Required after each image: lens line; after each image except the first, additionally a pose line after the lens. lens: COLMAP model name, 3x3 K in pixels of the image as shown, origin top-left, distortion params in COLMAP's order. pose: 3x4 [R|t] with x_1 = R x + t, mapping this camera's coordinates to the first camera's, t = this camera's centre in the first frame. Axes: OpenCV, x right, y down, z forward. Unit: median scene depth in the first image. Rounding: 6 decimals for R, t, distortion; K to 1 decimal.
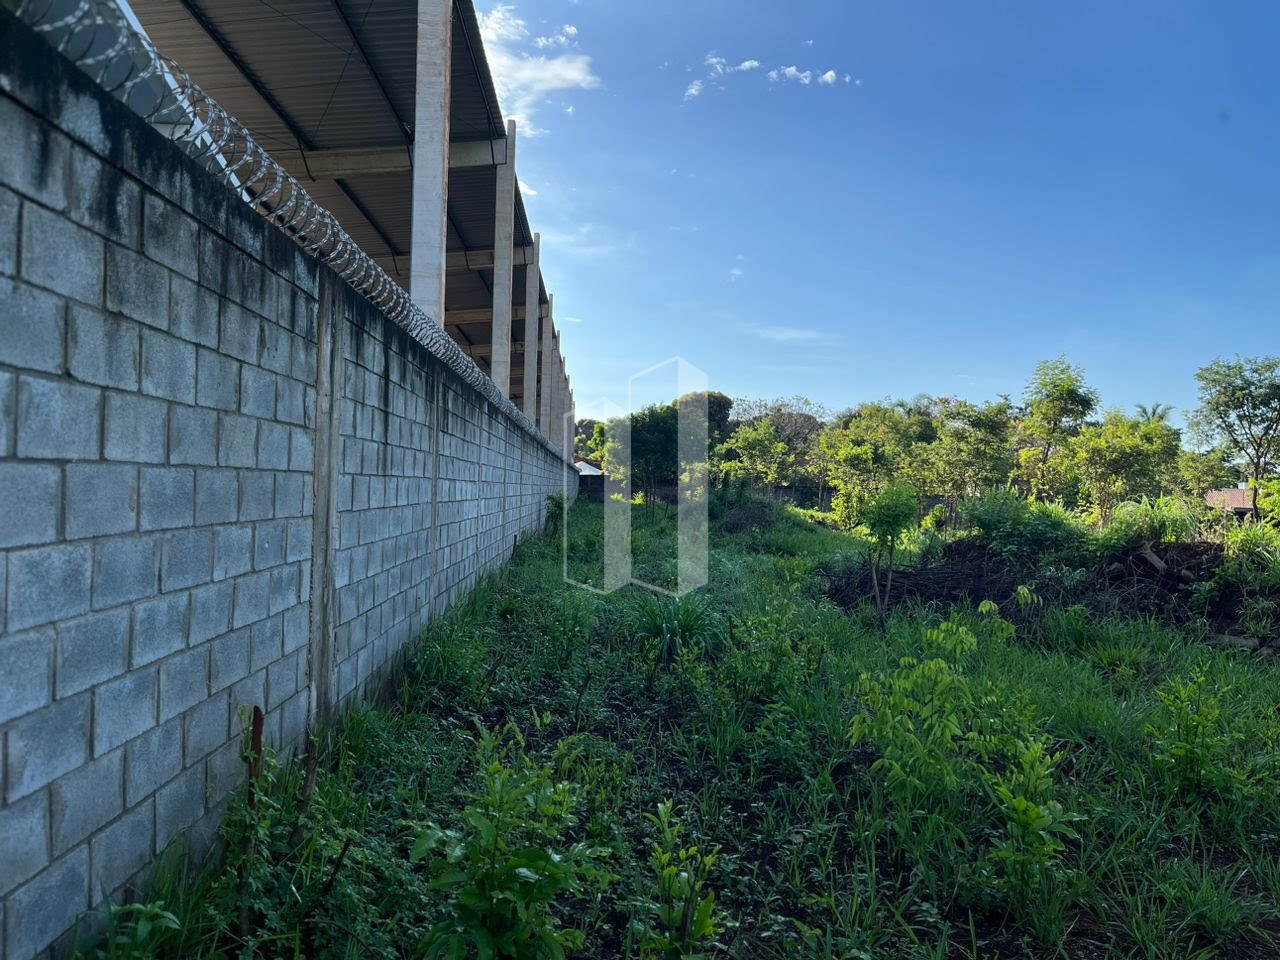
lens RADIAL K [[980.7, 0, 639.5], [0, 980.7, 482.9], [0, 0, 1]] dist [0.077770, -0.108365]
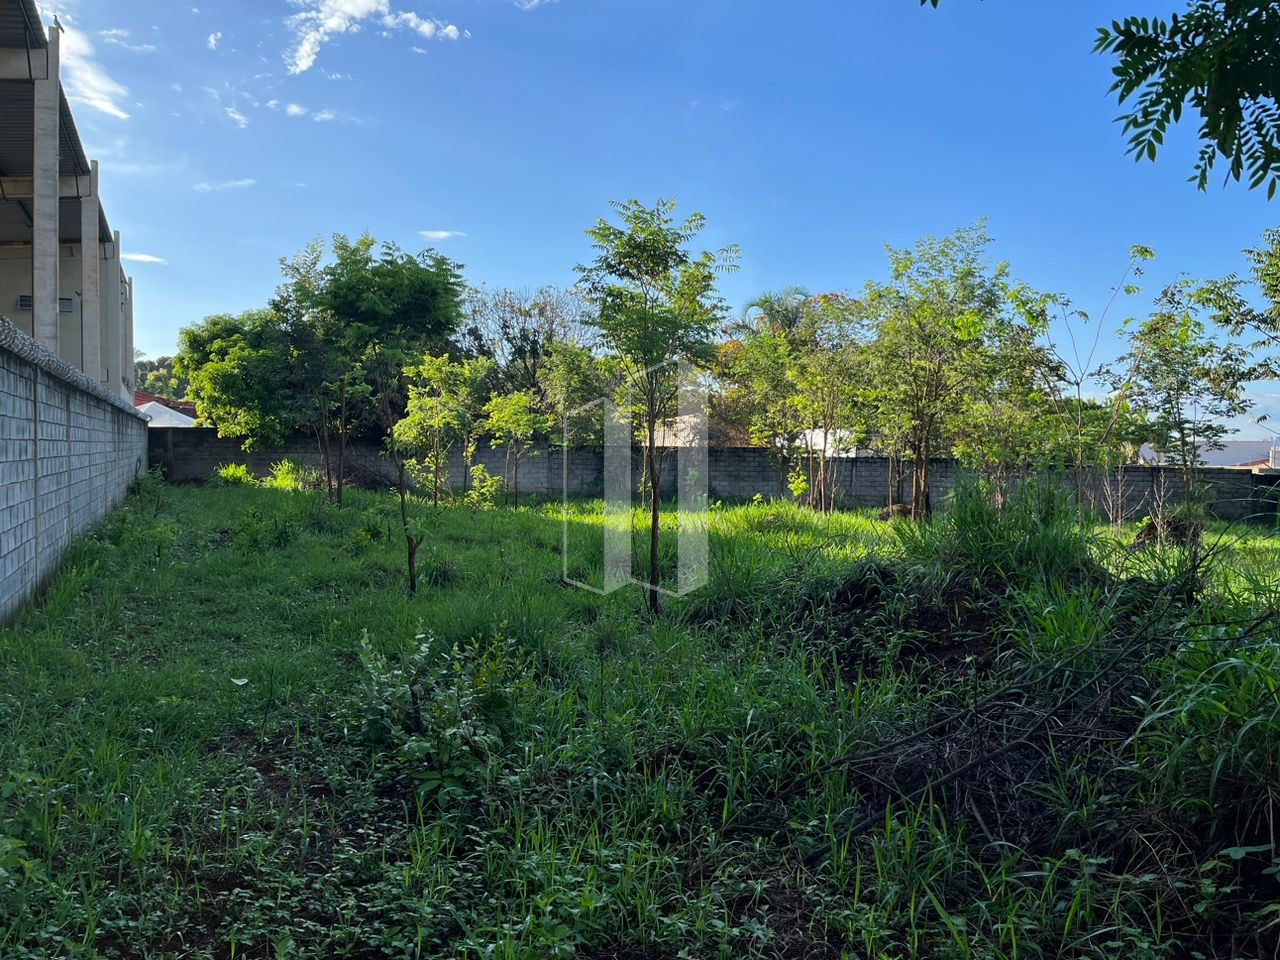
lens RADIAL K [[980.7, 0, 639.4], [0, 980.7, 502.8], [0, 0, 1]] dist [0.077770, -0.108365]
pose [[0.927950, -0.031757, 0.371350, -0.018597], [0.022156, 0.999302, 0.030093, 0.019483], [-0.372046, -0.019697, 0.928005, 0.443775]]
